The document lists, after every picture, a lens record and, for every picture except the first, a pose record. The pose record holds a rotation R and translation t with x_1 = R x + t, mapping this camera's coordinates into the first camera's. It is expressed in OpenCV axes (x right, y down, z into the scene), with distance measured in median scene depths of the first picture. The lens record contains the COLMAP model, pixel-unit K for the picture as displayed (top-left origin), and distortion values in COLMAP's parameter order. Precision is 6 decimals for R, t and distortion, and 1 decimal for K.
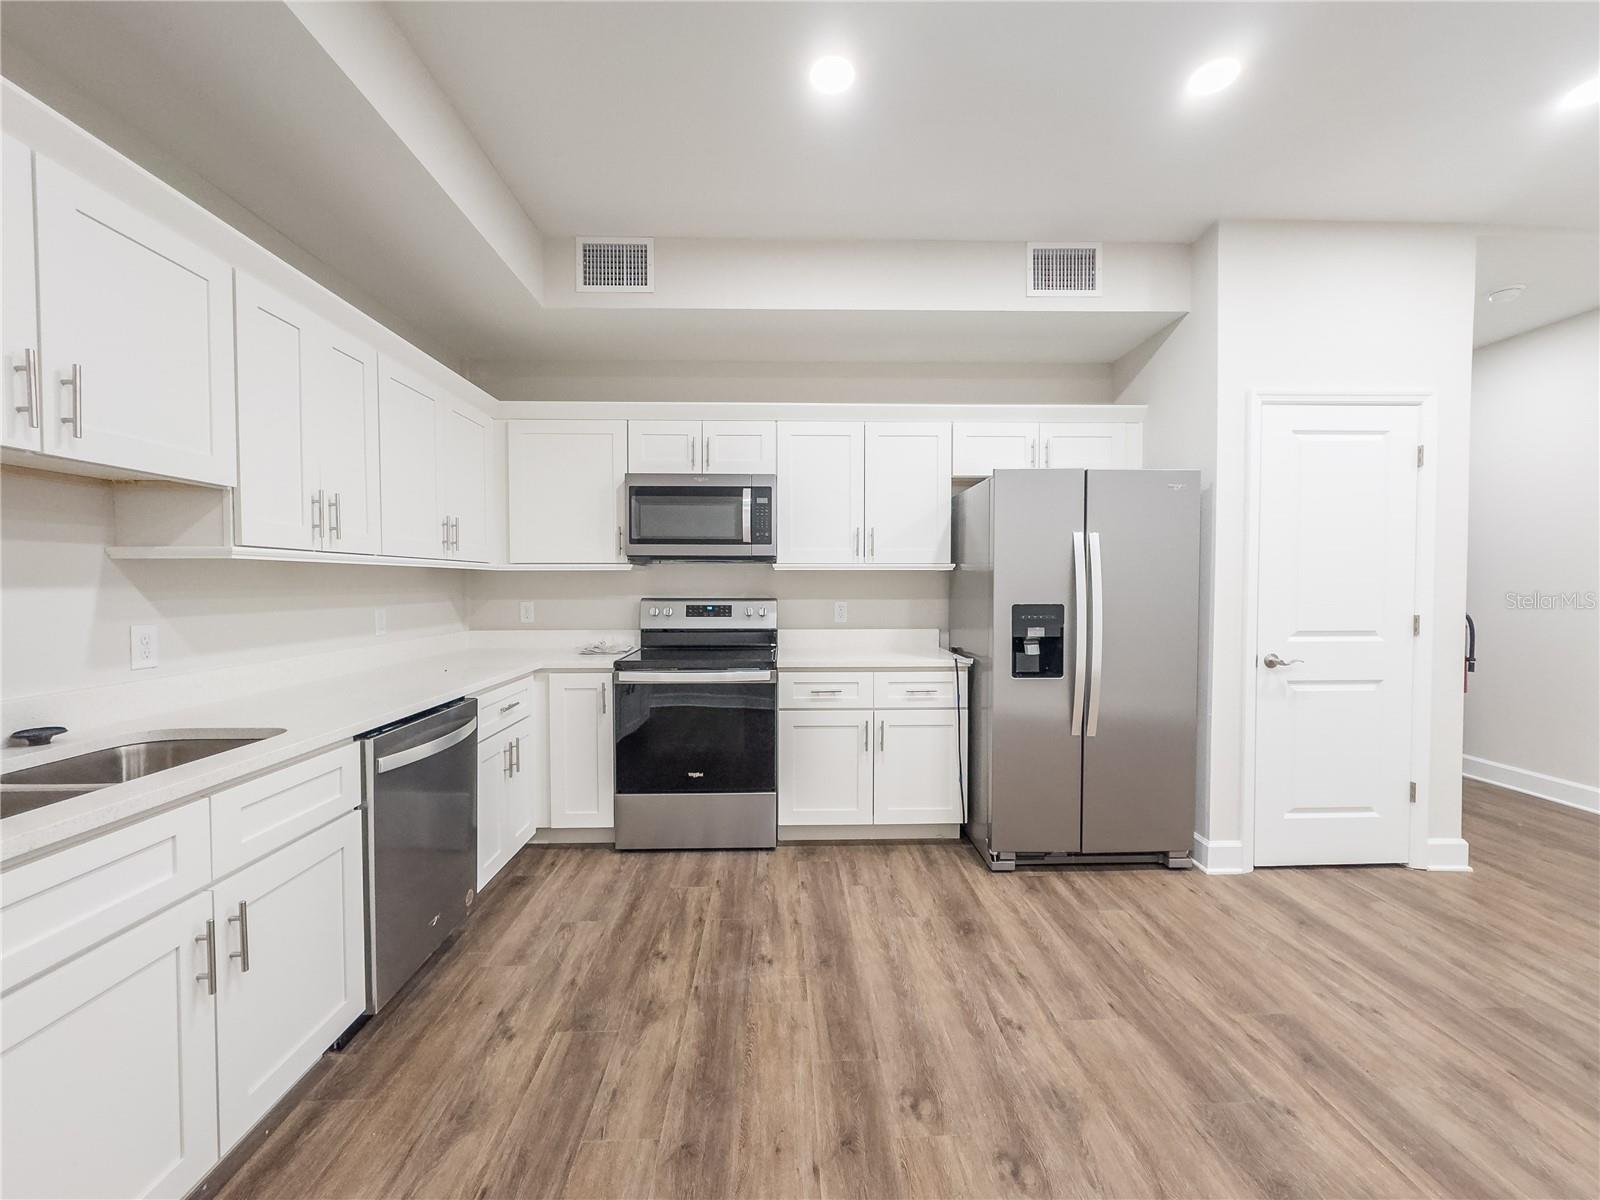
lens RADIAL K [[641.6, 0, 800.0], [0, 641.6, 600.0], [0, 0, 1]] dist [0.000801, 0.000331]
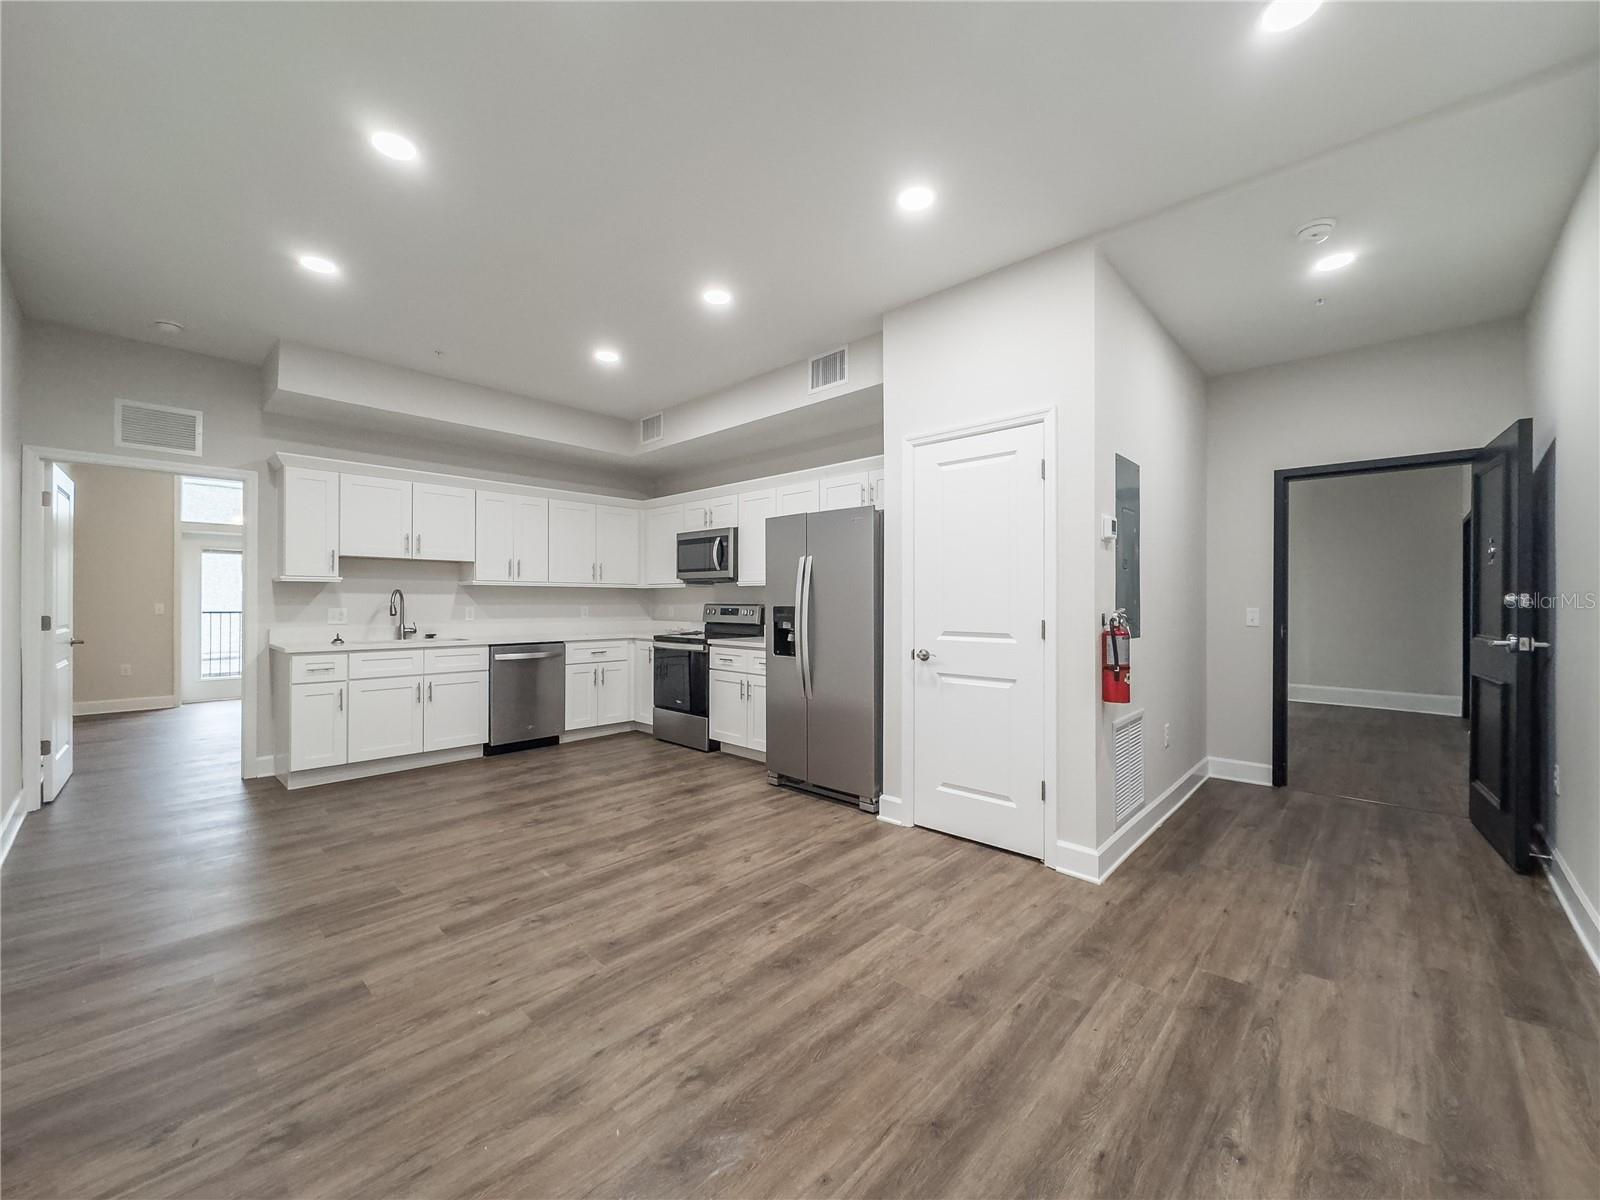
lens RADIAL K [[645.9, 0, 800.0], [0, 645.9, 600.0], [0, 0, 1]] dist [-0.001788, -0.000351]
pose [[0.699888, 0.001170, -0.714251, 1.667924], [-0.022531, 0.999537, -0.020440, 0.024490], [0.713897, 0.030398, 0.699591, -0.026966]]
